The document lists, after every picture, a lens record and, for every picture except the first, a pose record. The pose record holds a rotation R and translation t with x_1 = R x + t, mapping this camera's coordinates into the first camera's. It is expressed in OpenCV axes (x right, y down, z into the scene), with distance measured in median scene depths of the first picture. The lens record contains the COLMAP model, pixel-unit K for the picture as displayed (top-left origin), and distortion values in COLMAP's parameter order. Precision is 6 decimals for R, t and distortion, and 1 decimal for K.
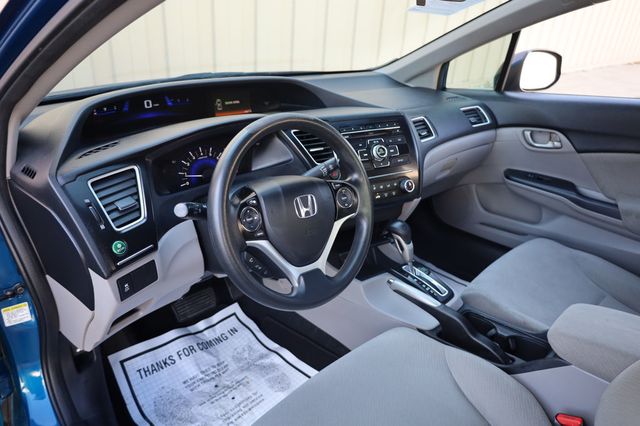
lens RADIAL K [[434.5, 0, 304.8], [0, 434.5, 218.8], [0, 0, 1]] dist [-0.012584, -0.000830]
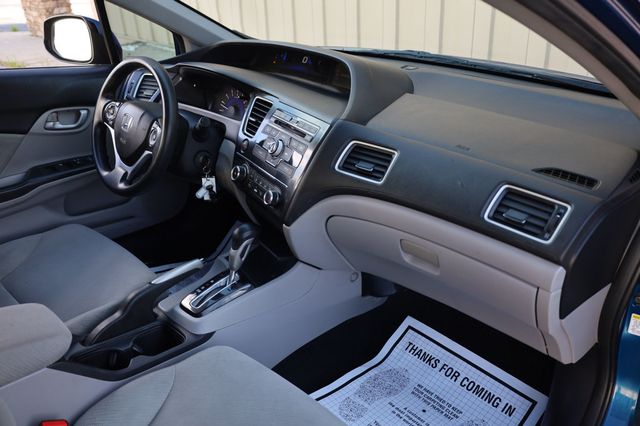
lens RADIAL K [[534.6, 0, 318.0], [0, 534.6, 214.0], [0, 0, 1]] dist [-0.028424, 0.006152]
pose [[0.019994, 0.403104, -0.914936, 1.121438], [-0.420462, 0.833651, 0.358103, -0.428141], [0.907090, 0.377536, 0.186158, 0.859796]]
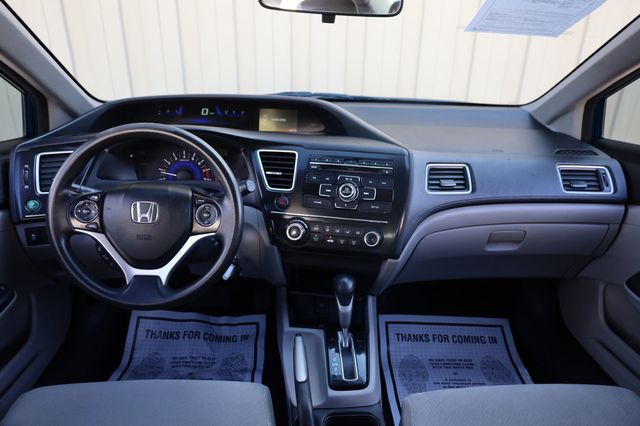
lens RADIAL K [[464.6, 0, 328.8], [0, 464.6, 213.2], [0, 0, 1]] dist [-0.014938, 0.004695]
pose [[0.755359, 0.228057, -0.614347, 0.668708], [-0.274817, 0.961310, 0.018960, -0.110923], [0.594902, 0.154511, 0.788808, 0.244590]]
